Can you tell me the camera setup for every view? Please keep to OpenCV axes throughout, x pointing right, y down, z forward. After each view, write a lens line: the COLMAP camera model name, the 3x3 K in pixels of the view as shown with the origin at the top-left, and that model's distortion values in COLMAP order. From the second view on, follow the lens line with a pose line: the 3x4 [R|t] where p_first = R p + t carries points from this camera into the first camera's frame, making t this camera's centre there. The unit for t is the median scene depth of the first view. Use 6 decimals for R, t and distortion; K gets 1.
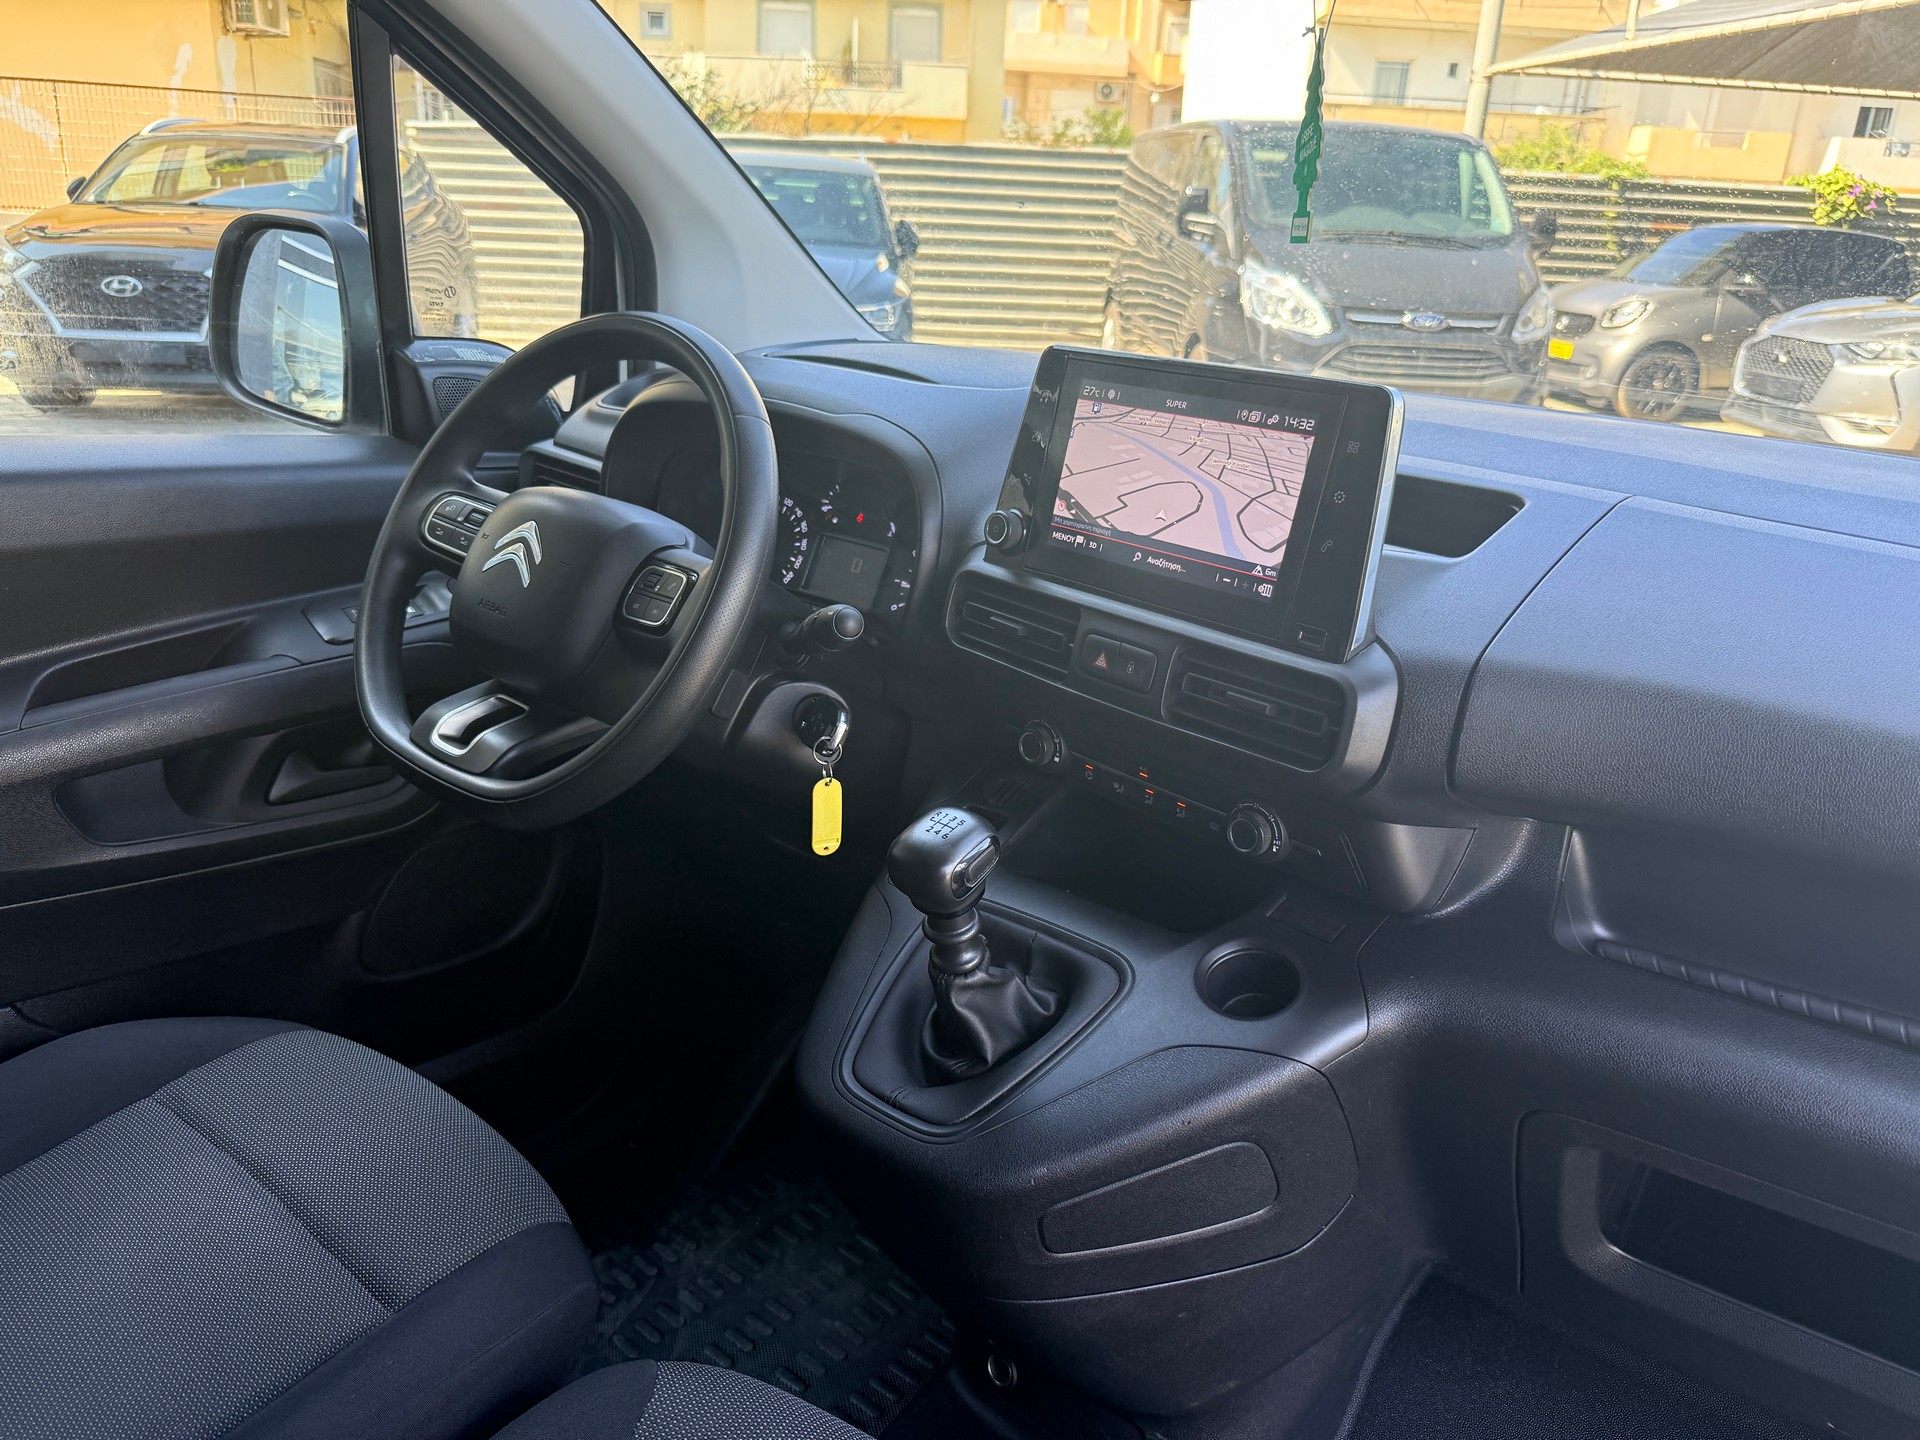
lens RADIAL K [[1374.1, 0, 960.0], [0, 1374.1, 720.0], [0, 0, 1]] dist [-0.001295, -0.007408]
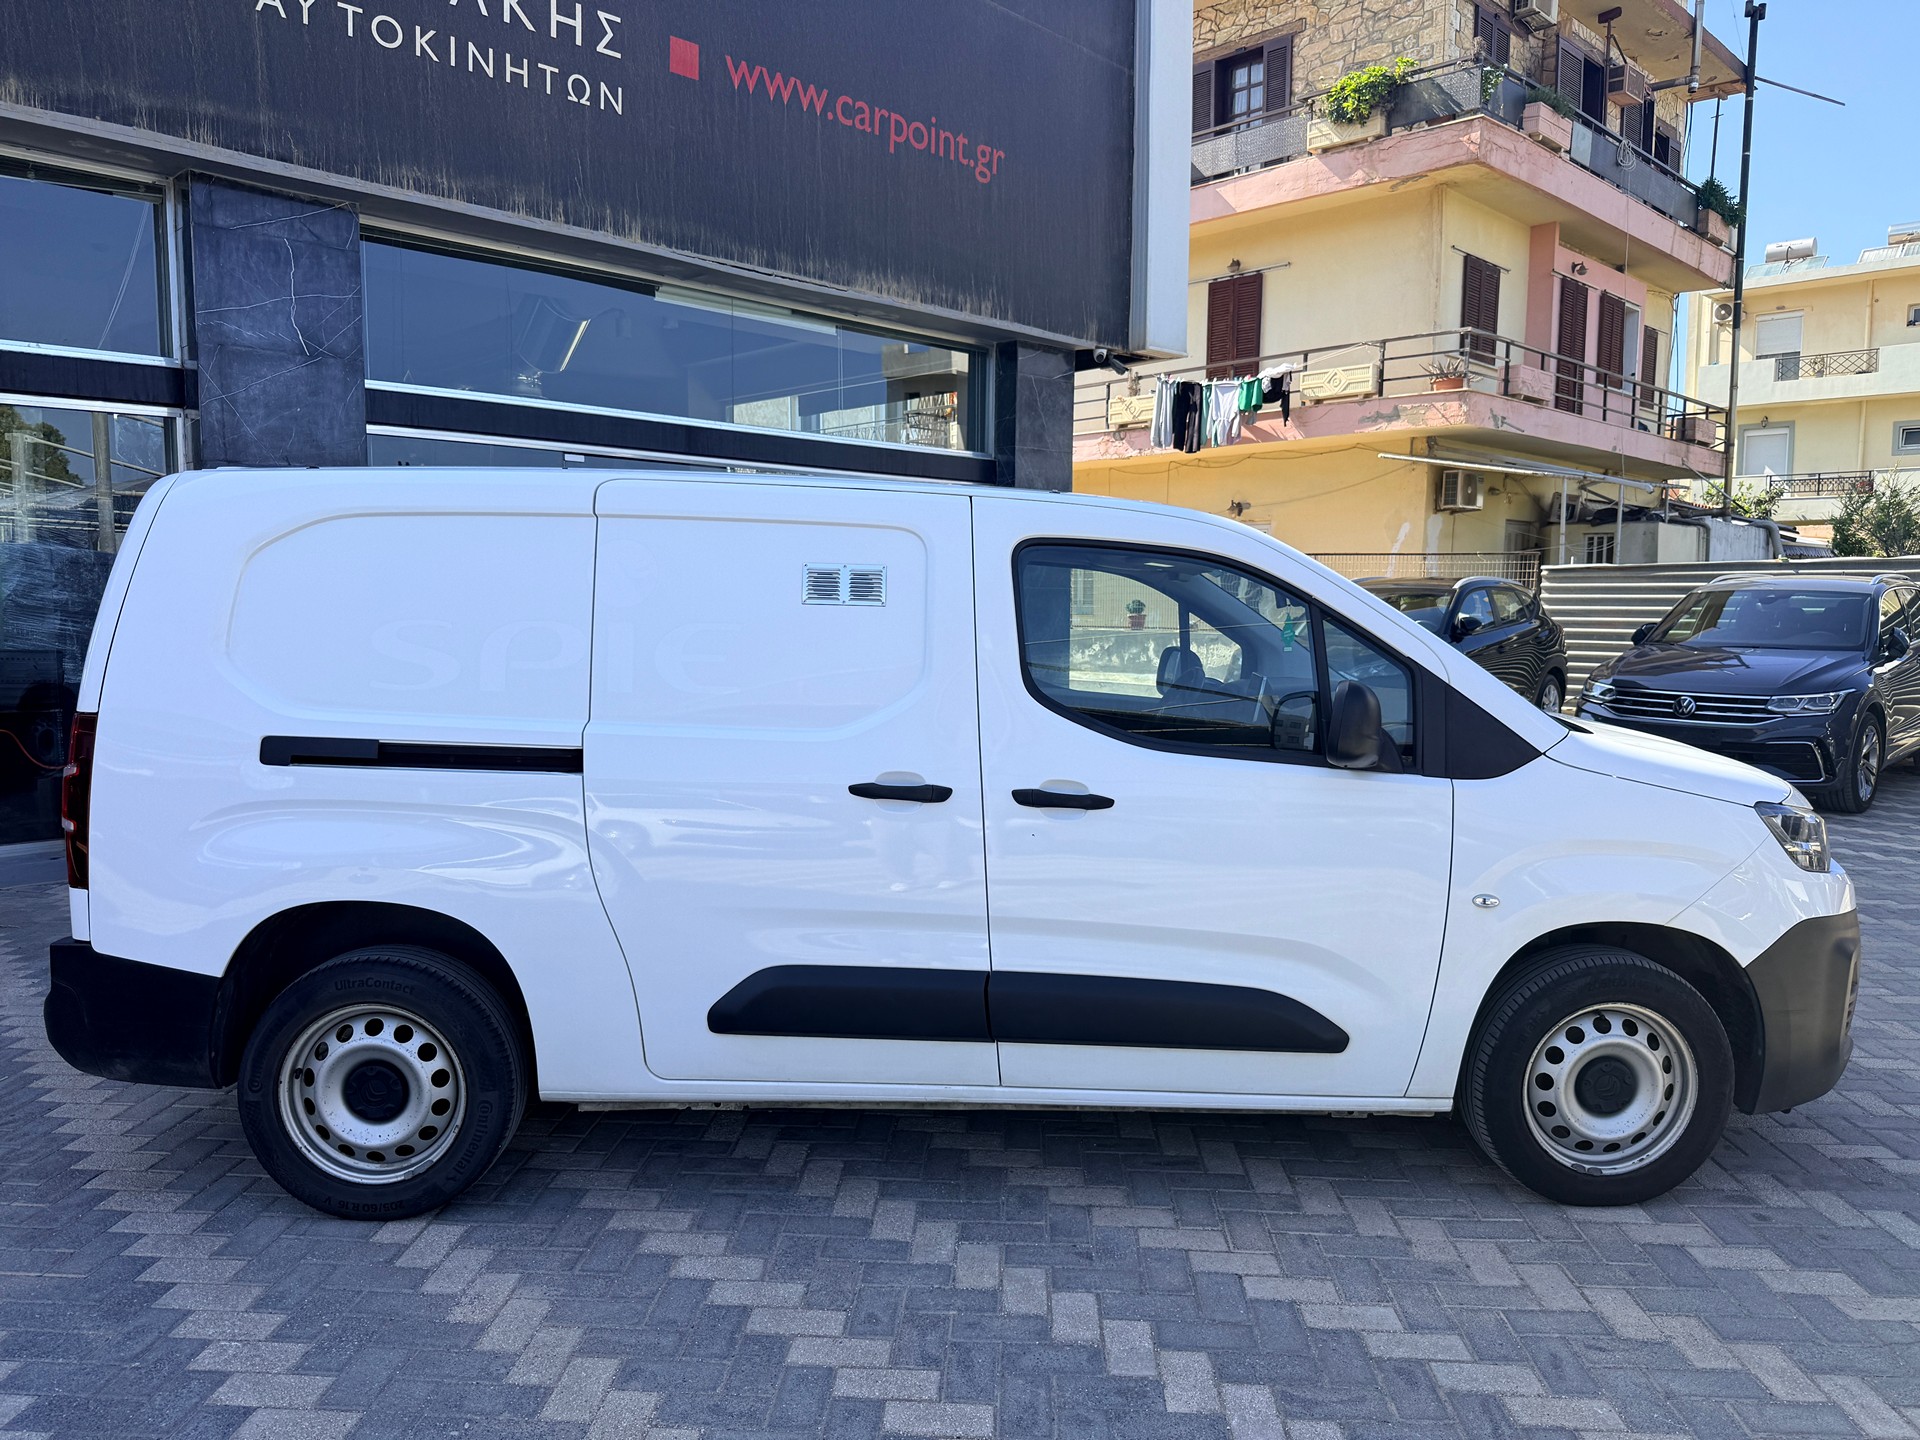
lens RADIAL K [[1372.7, 0, 944.7], [0, 1372.7, 713.5], [0, 0, 1]] dist [0.013824, -0.019135]
pose [[0.654700, 0.022798, -0.755545, 0.231198], [-0.238648, 0.954655, -0.177989, 0.077353], [0.717227, 0.296839, 0.630454, -0.216625]]
